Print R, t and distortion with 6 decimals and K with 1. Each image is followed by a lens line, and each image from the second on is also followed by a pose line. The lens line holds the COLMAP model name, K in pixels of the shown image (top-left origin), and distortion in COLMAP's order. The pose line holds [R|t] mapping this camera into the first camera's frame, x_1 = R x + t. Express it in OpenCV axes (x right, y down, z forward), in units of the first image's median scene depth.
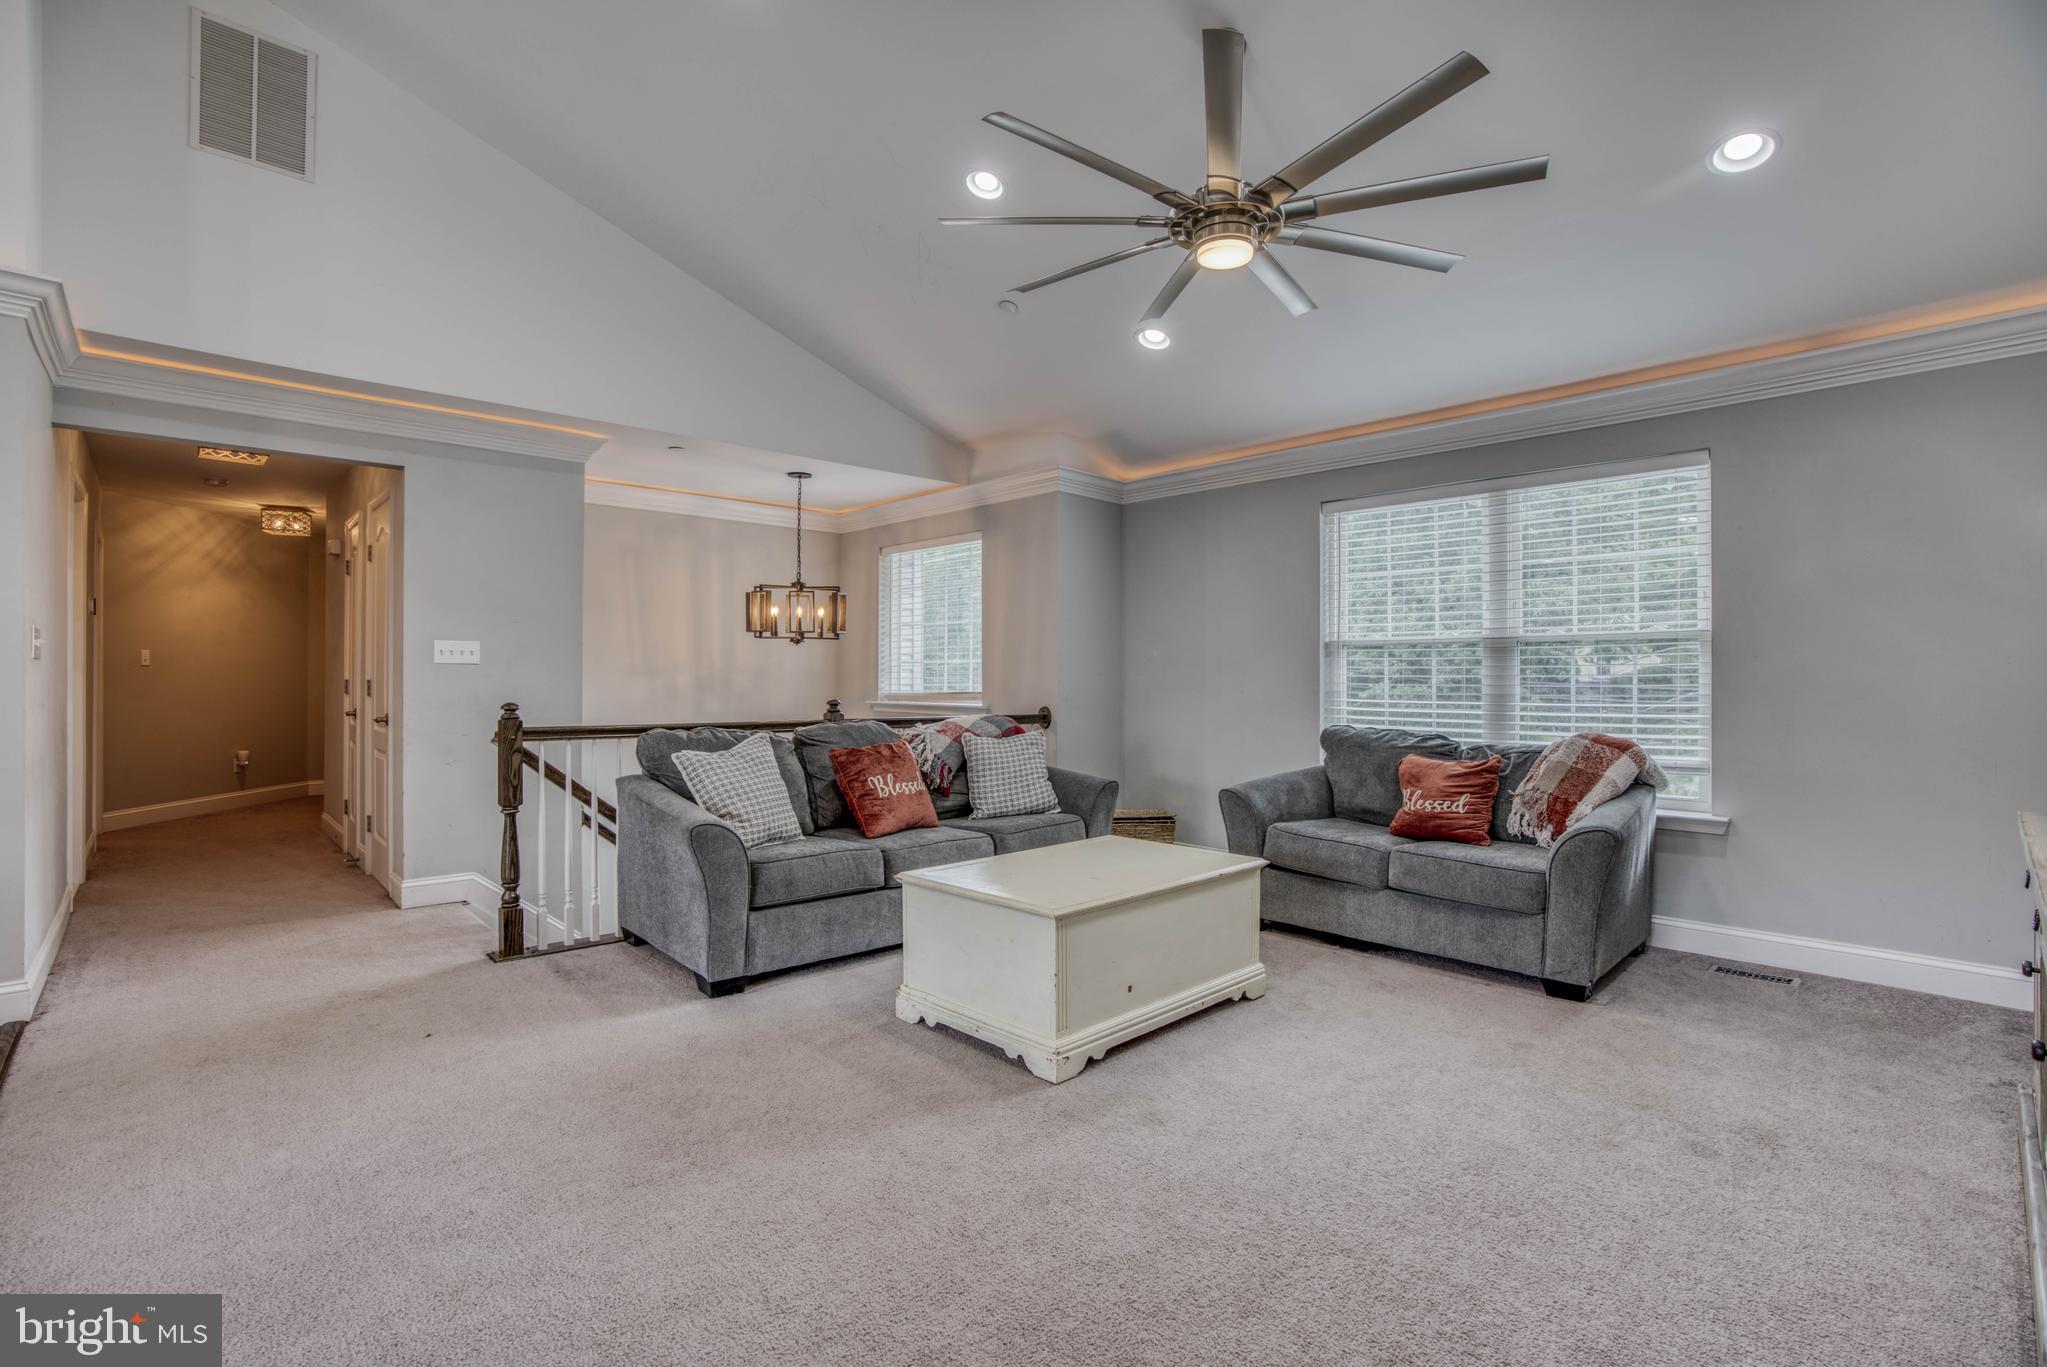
lens RADIAL K [[952.3, 0, 1006.2], [0, 952.3, 685.5], [0, 0, 1]] dist [-0.070071, 0.030298]
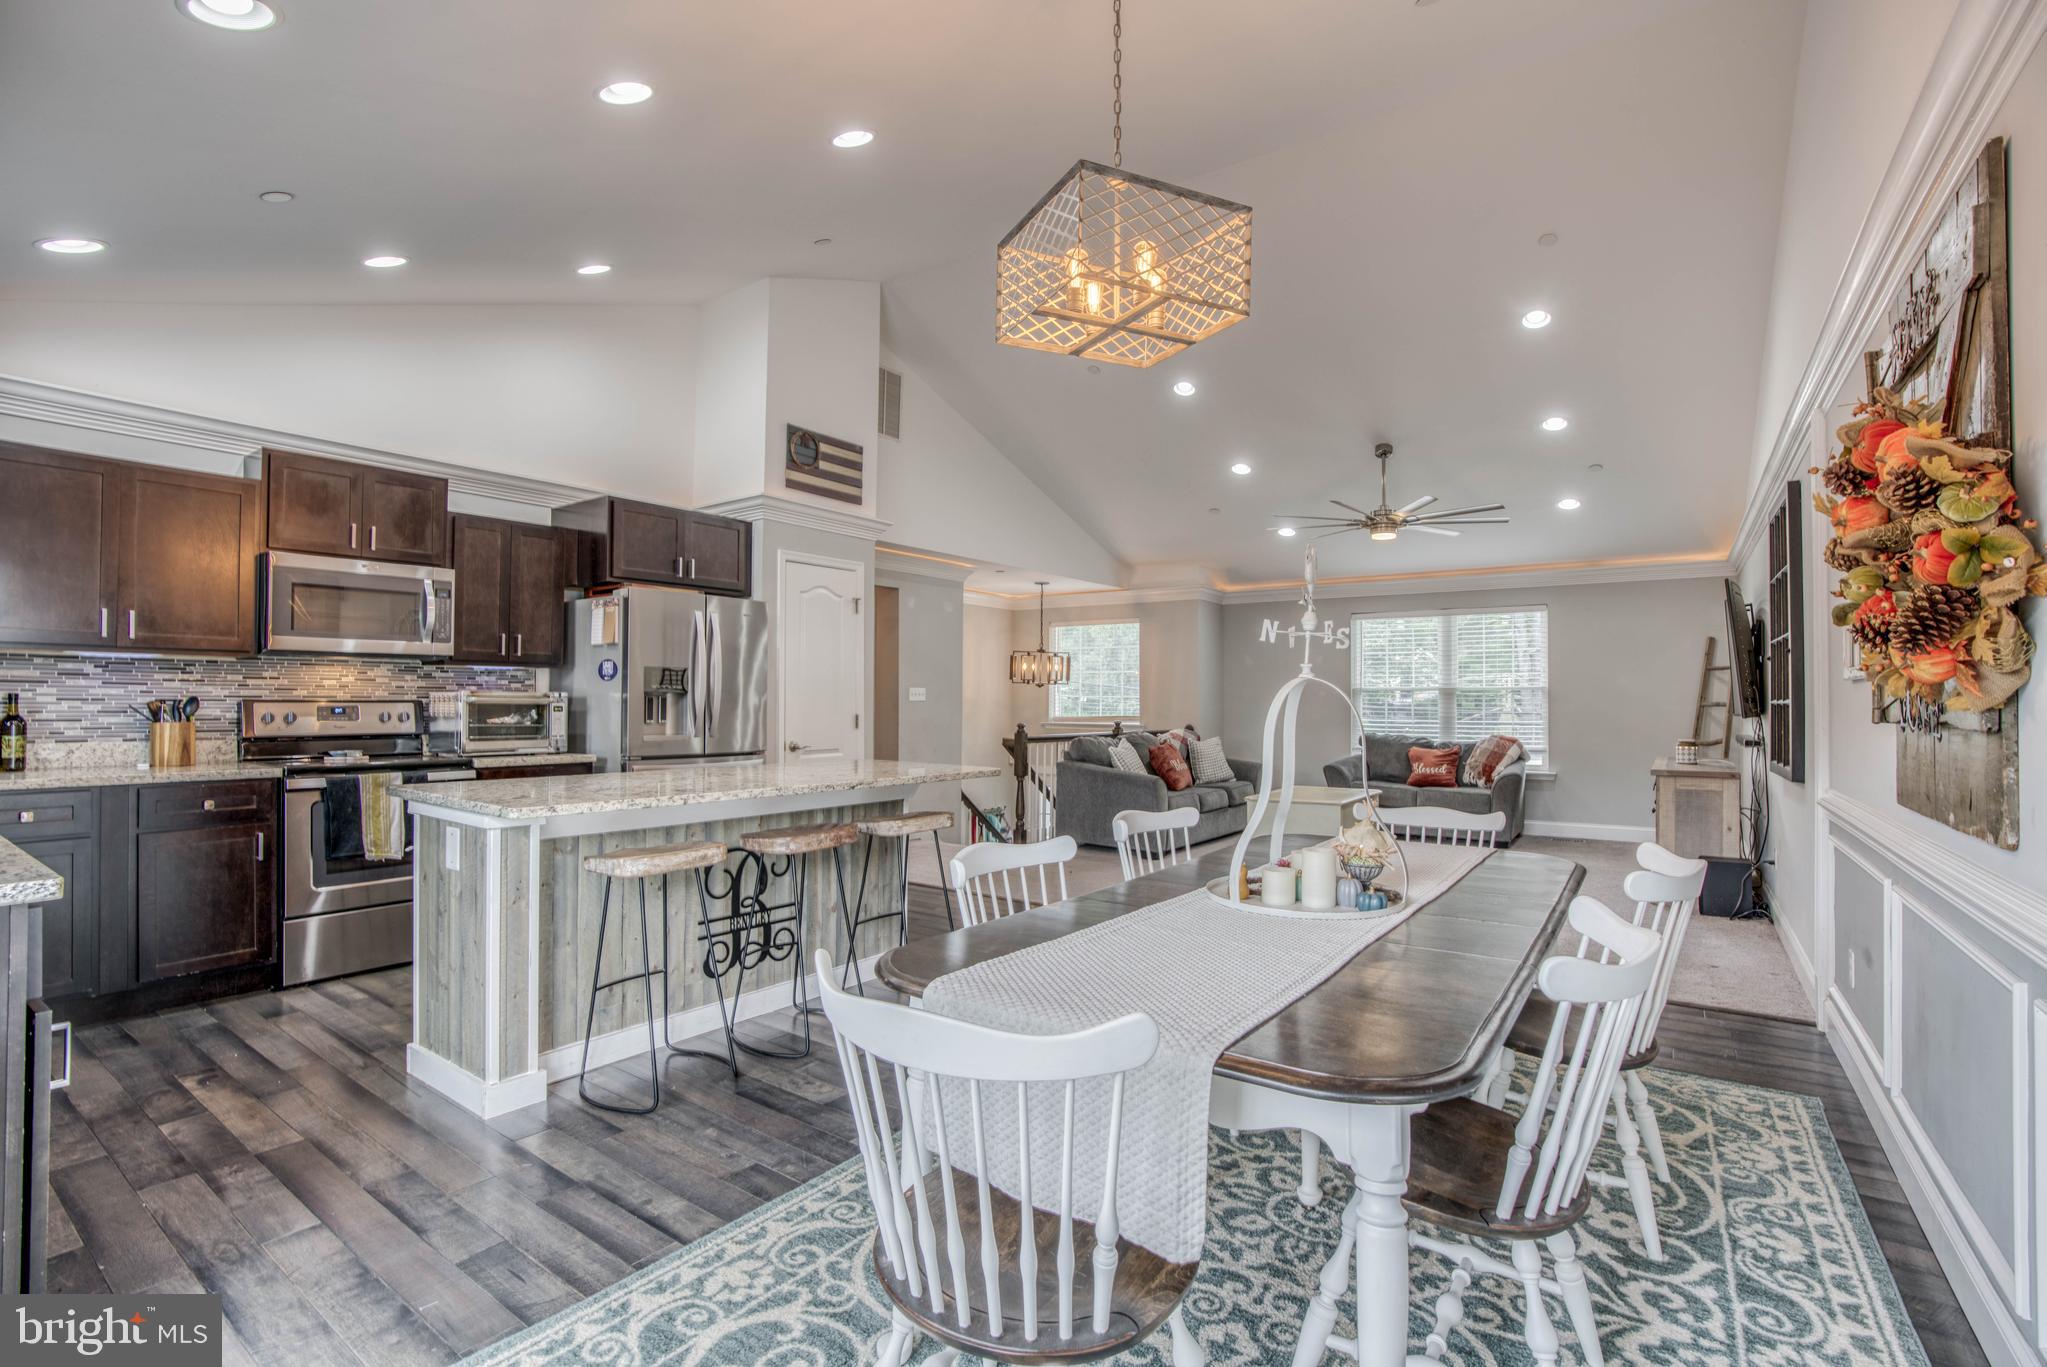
lens RADIAL K [[952.3, 0, 1006.2], [0, 952.3, 685.5], [0, 0, 1]] dist [-0.070071, 0.030298]
pose [[0.980402, 0.003764, 0.196970, -0.791074], [0.000243, 0.999794, -0.020311, -0.017068], [-0.197006, 0.019961, 0.980199, -0.778620]]
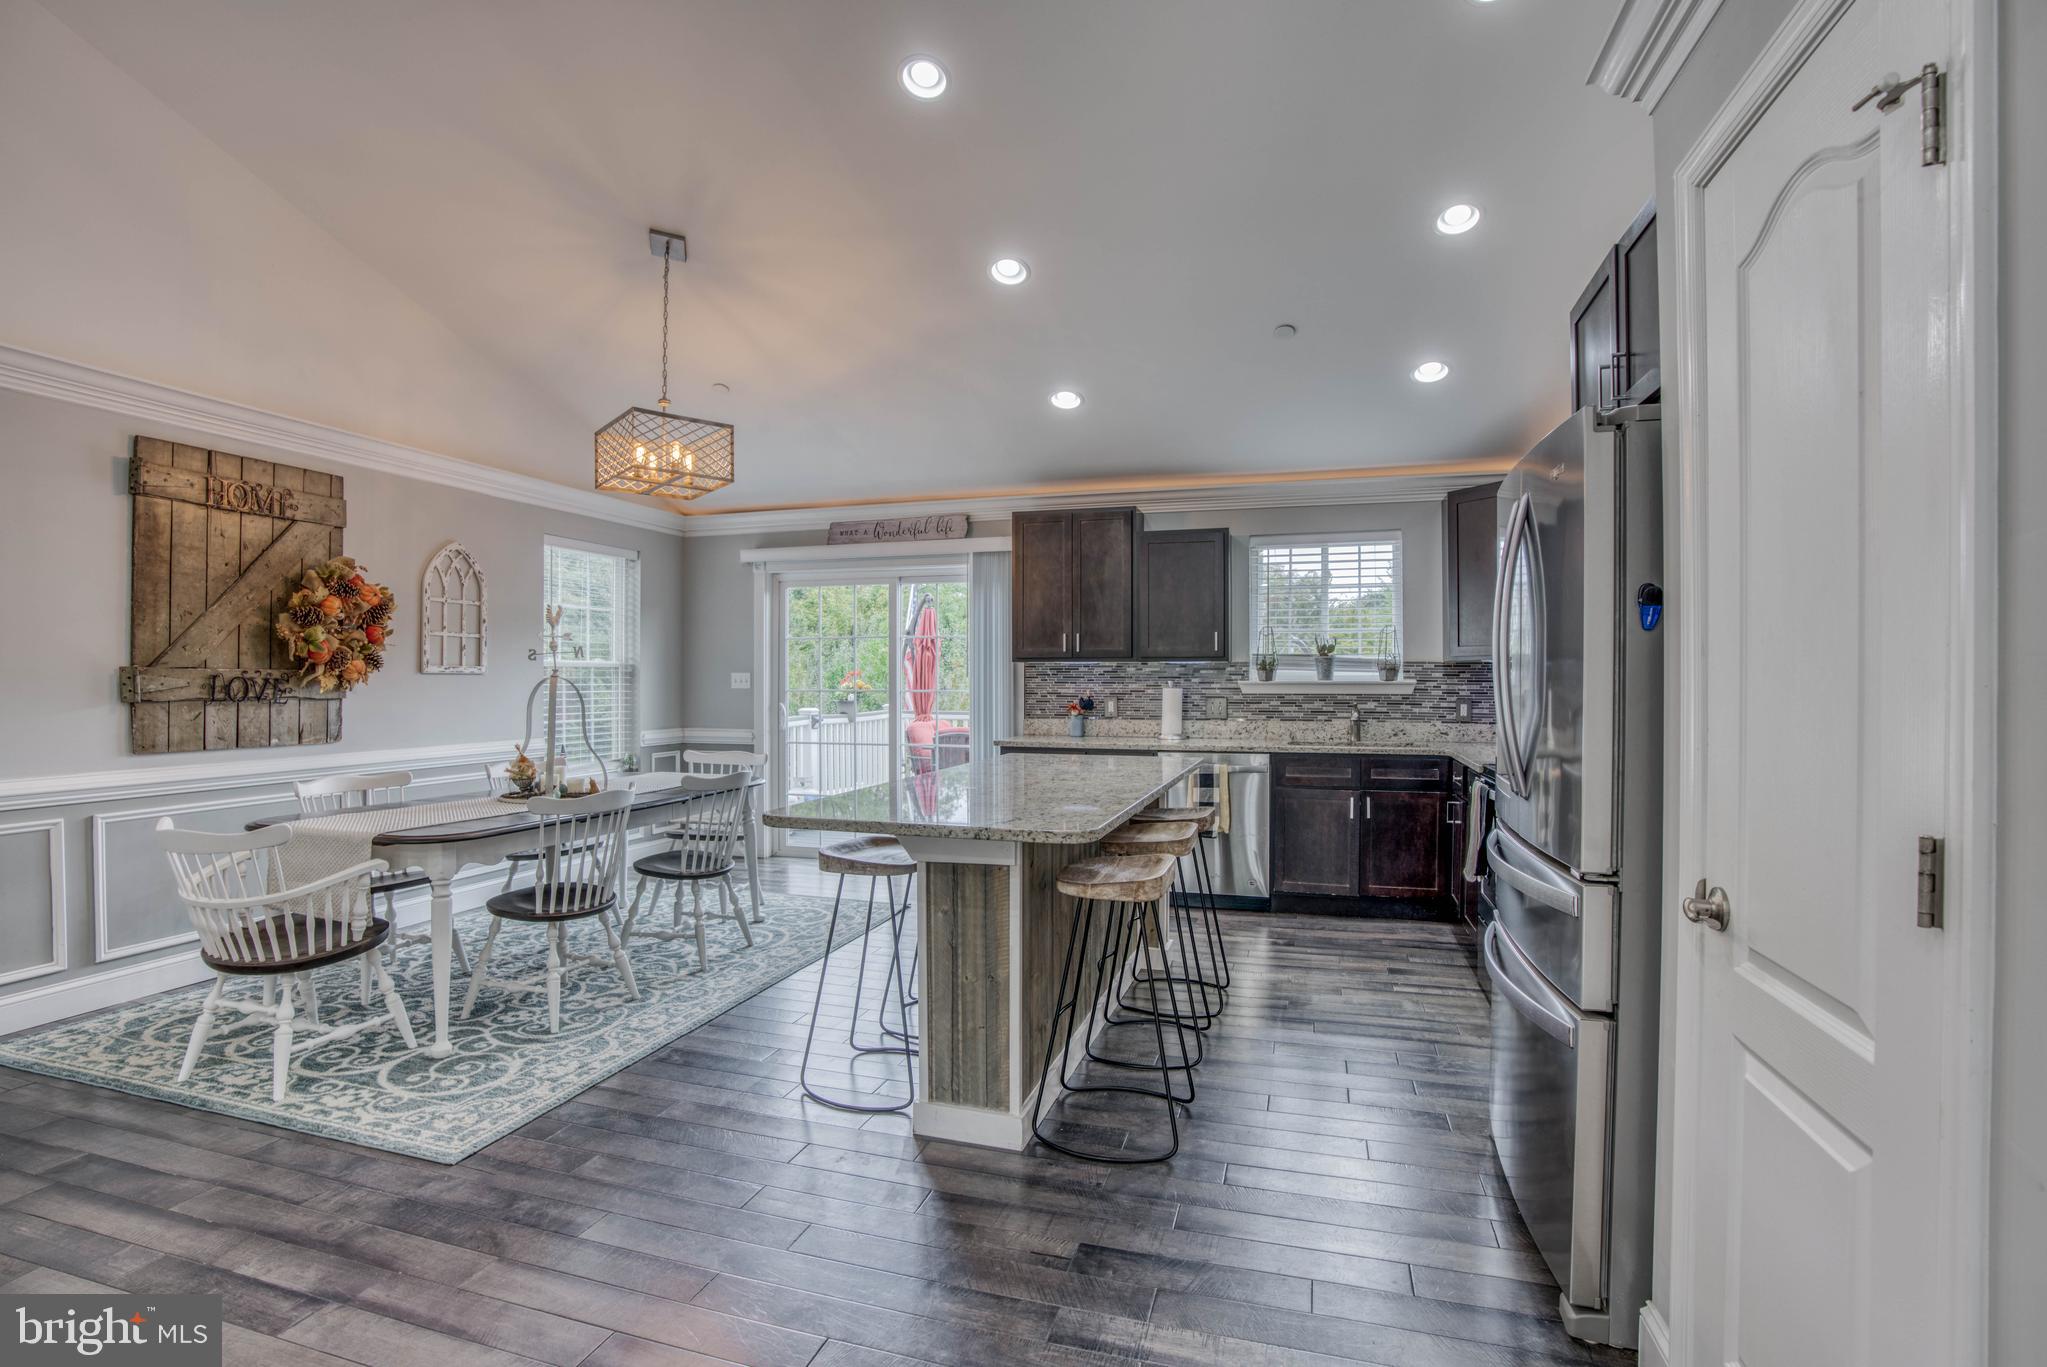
lens RADIAL K [[985.4, 0, 1010.9], [0, 985.4, 688.5], [0, 0, 1]] dist [-0.071582, 0.028838]
pose [[-0.857489, -0.002536, -0.514496, -0.436214], [-0.009590, 0.999893, 0.011056, -0.035995], [0.514413, 0.014414, -0.857421, 0.712782]]
